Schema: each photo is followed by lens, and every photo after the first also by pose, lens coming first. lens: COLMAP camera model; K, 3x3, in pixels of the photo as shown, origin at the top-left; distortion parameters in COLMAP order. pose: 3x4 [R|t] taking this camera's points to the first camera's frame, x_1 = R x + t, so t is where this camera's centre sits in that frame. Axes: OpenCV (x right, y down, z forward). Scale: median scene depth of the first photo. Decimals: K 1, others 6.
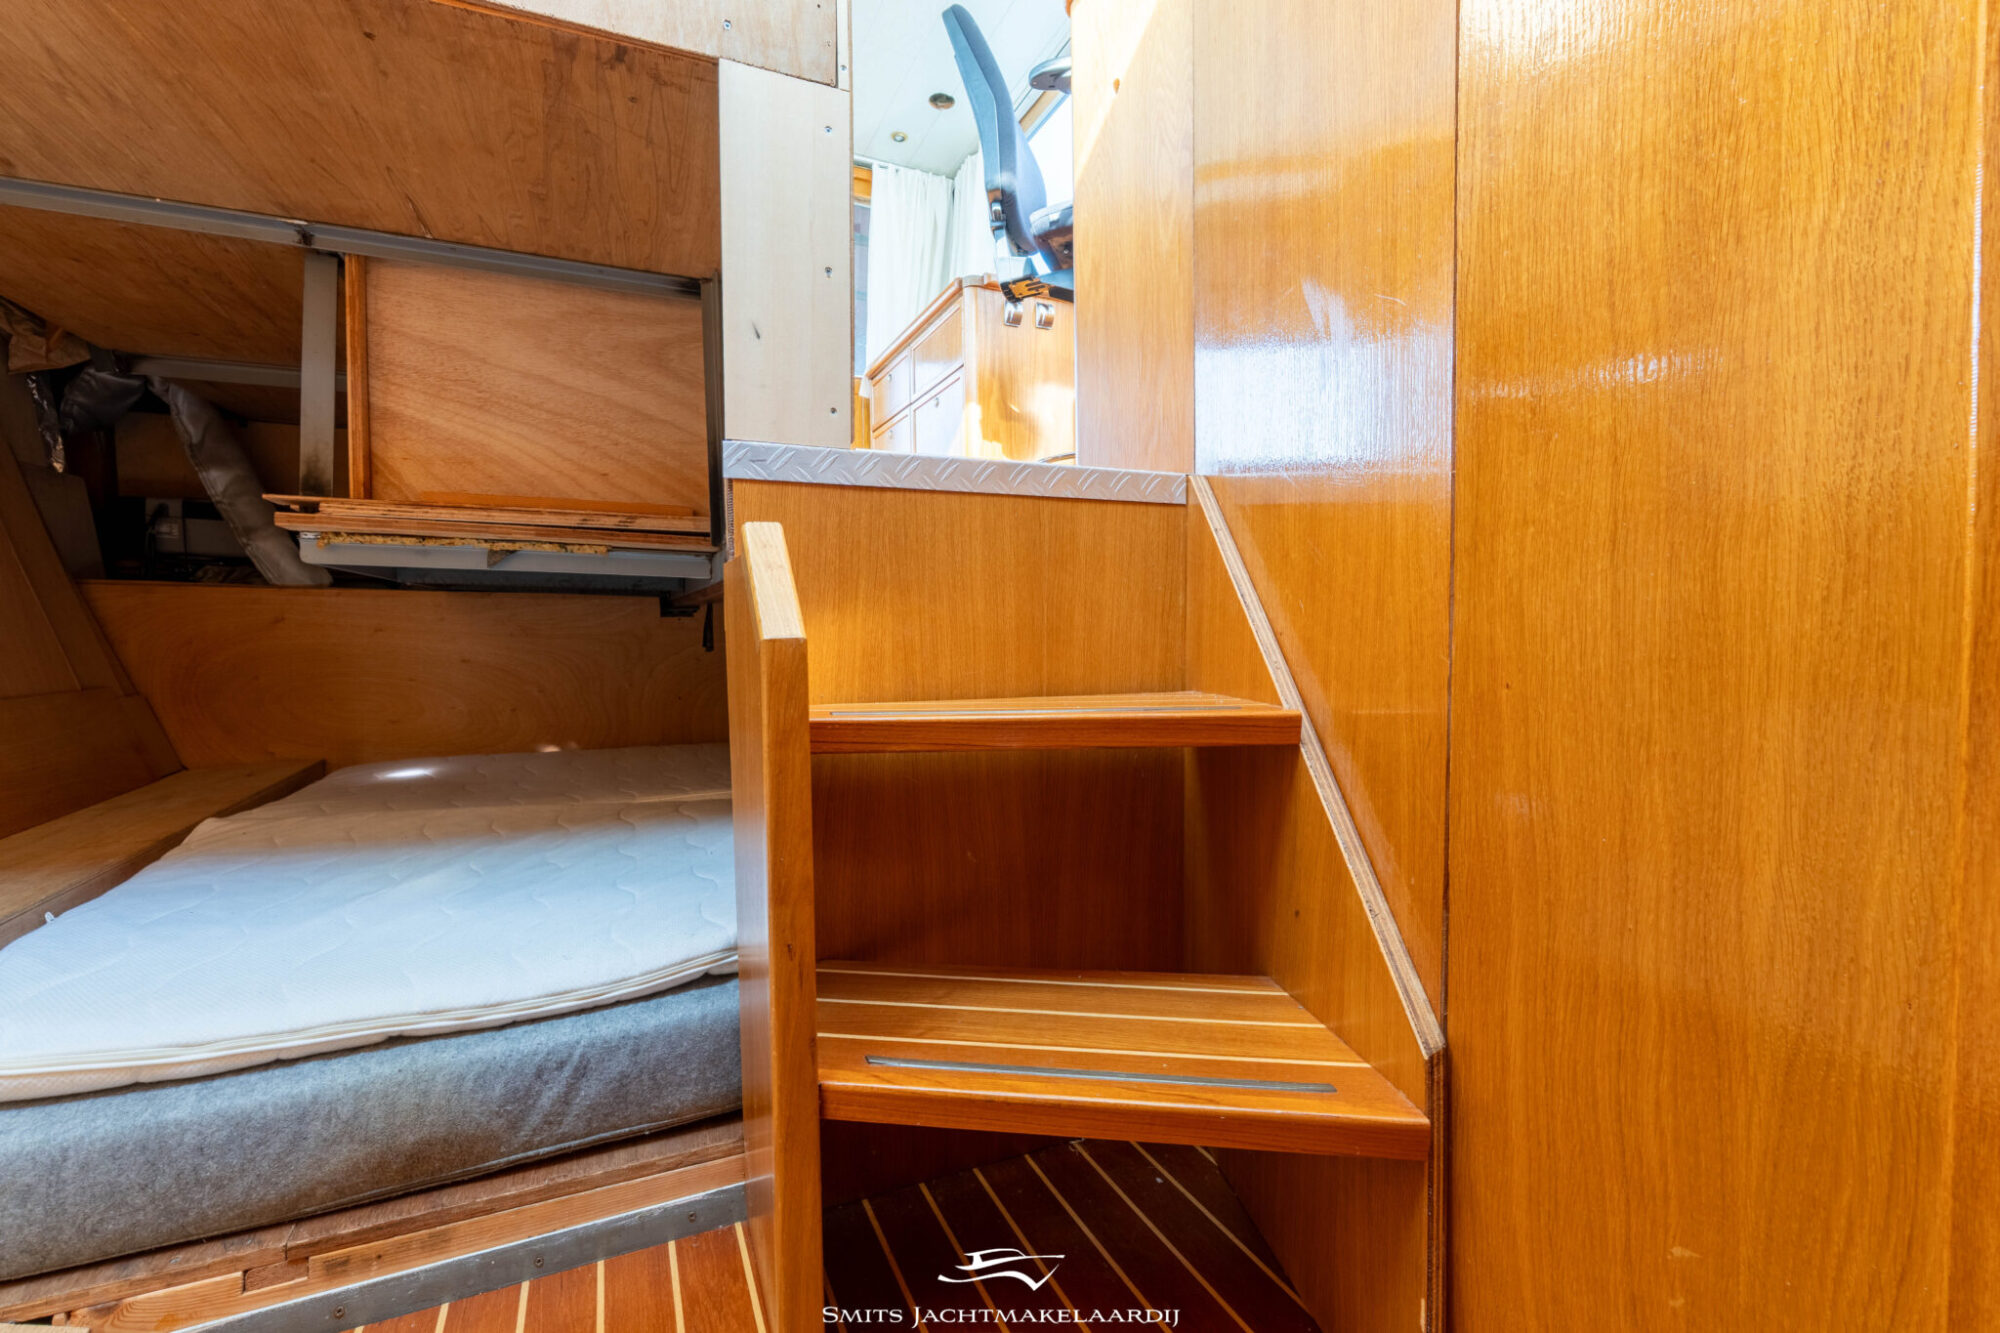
lens RADIAL K [[851.8, 0, 989.2], [0, 851.8, 664.5], [0, 0, 1]] dist [-0.000512, -0.000902]
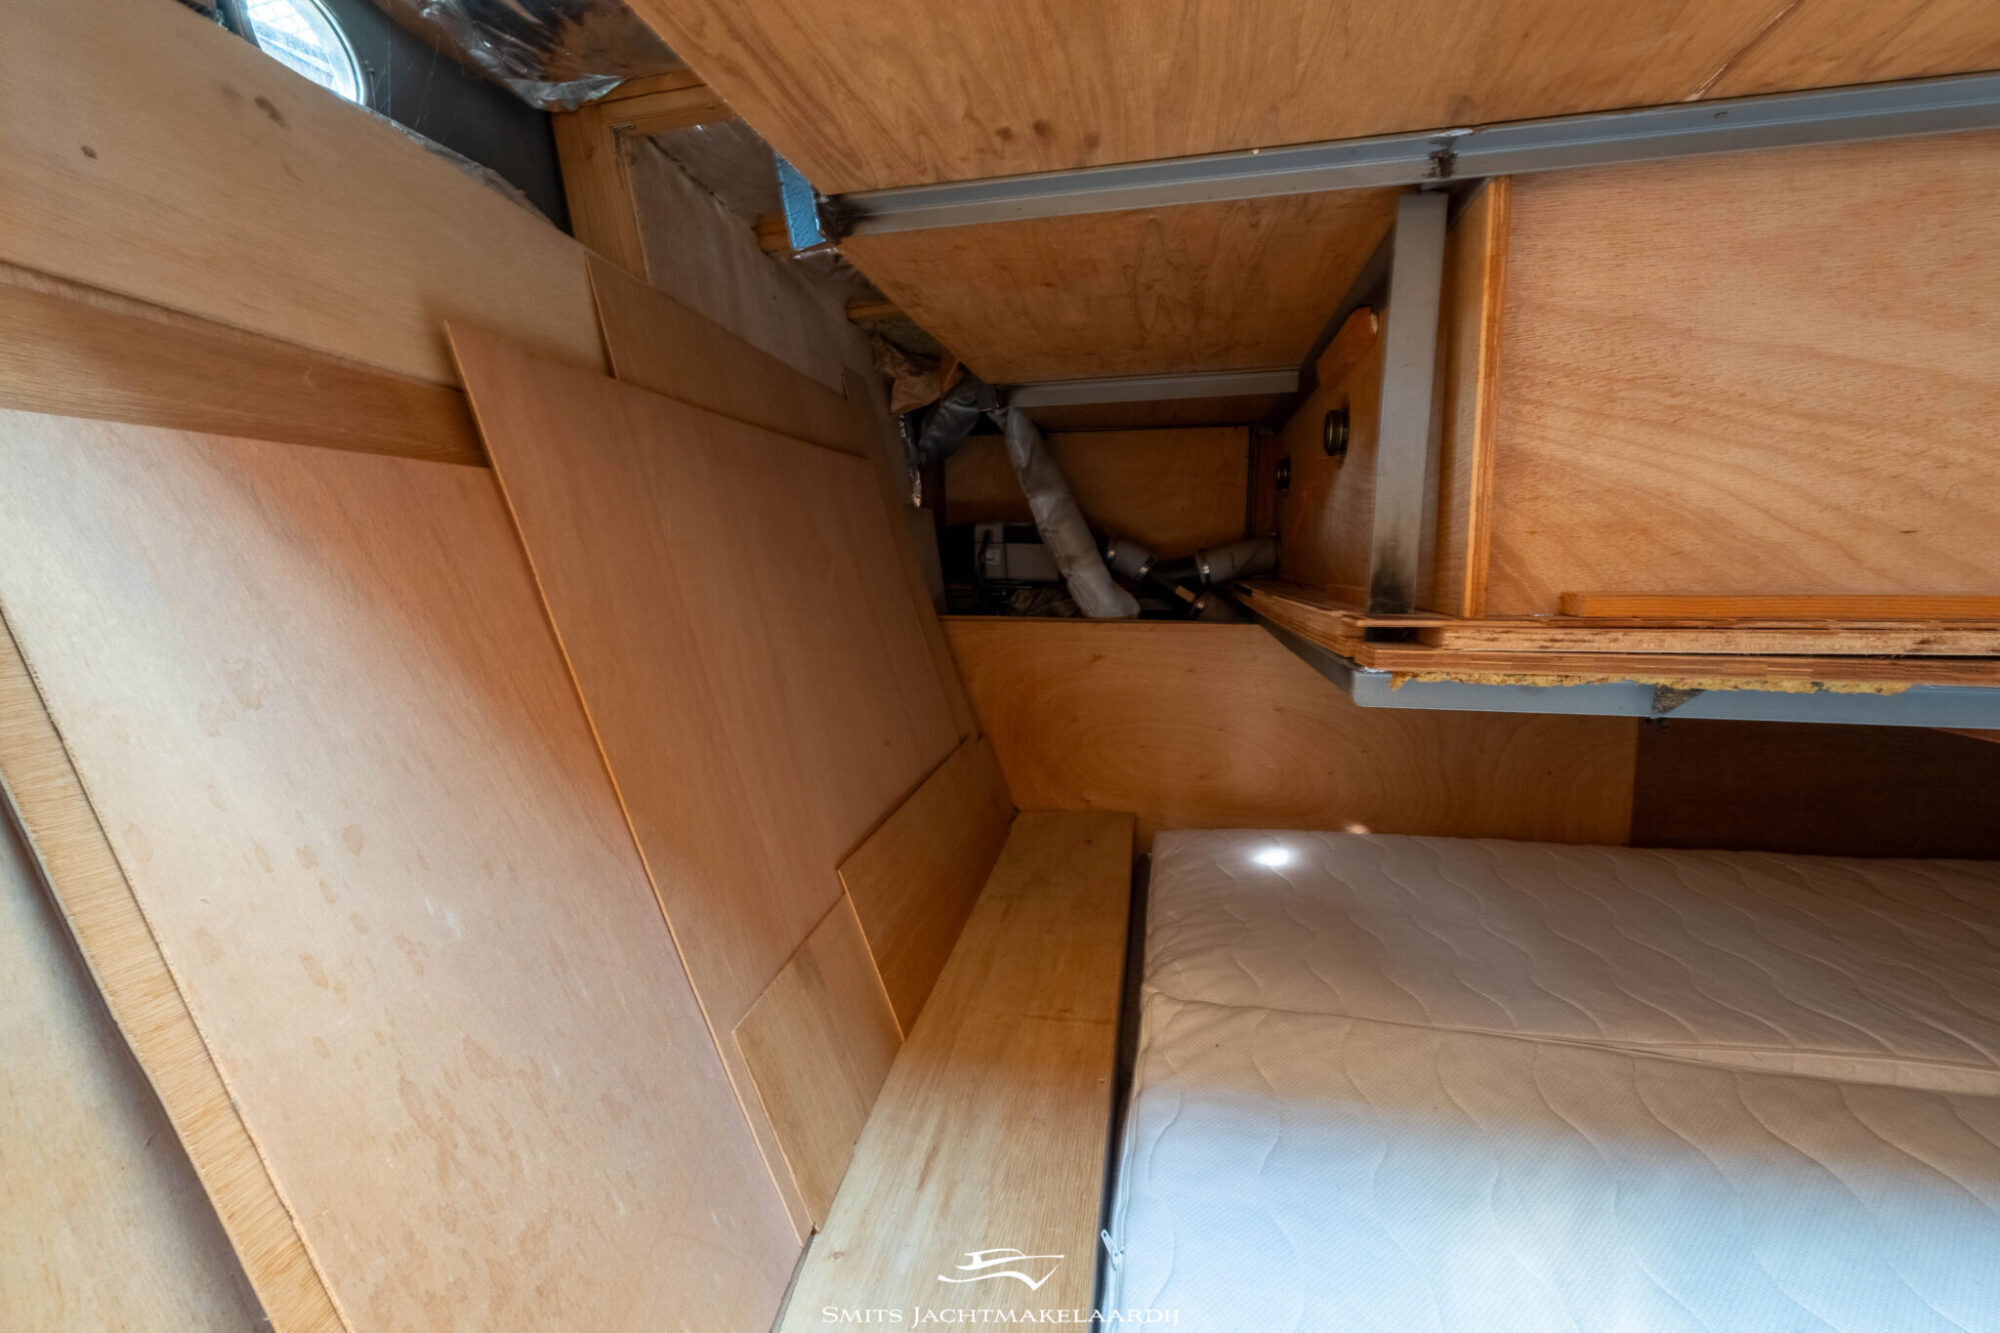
lens RADIAL K [[851.8, 0, 1003.3], [0, 851.8, 666.9], [0, 0, 1]] dist [-0.000512, -0.000902]
pose [[0.818394, 0.061376, -0.571370, -0.613102], [-0.015125, 0.996236, 0.085351, -0.185255], [0.574458, -0.061209, 0.816242, 0.305249]]
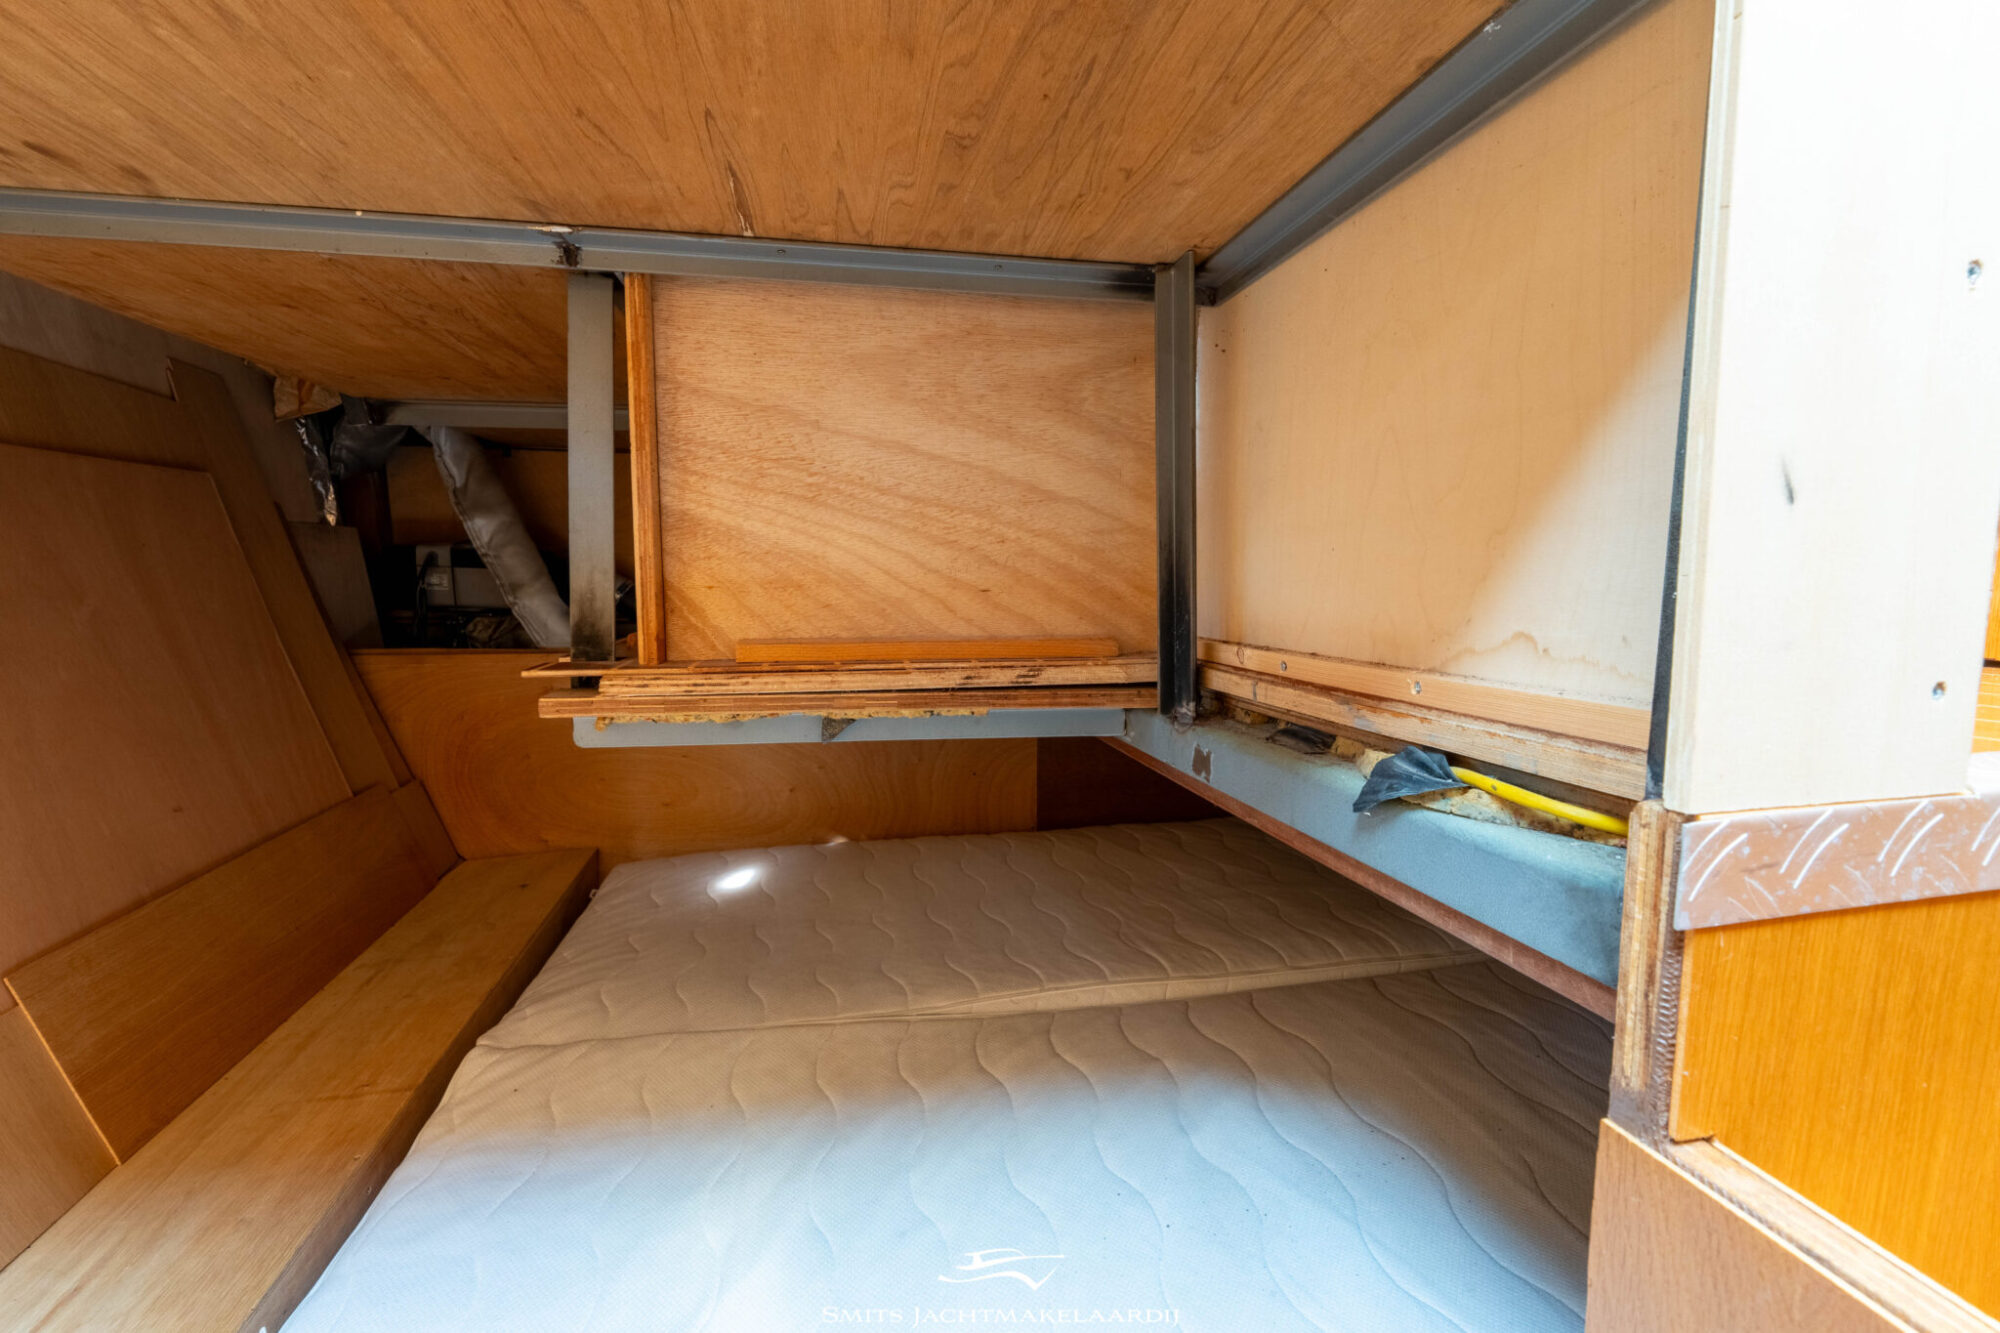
lens RADIAL K [[851.8, 0, 996.0], [0, 851.8, 669.5], [0, 0, 1]] dist [-0.000512, -0.000902]
pose [[0.977479, 0.023511, -0.209718, -0.317895], [-0.009098, 0.997545, 0.069432, -0.215008], [0.210835, -0.065960, 0.975294, 0.386614]]
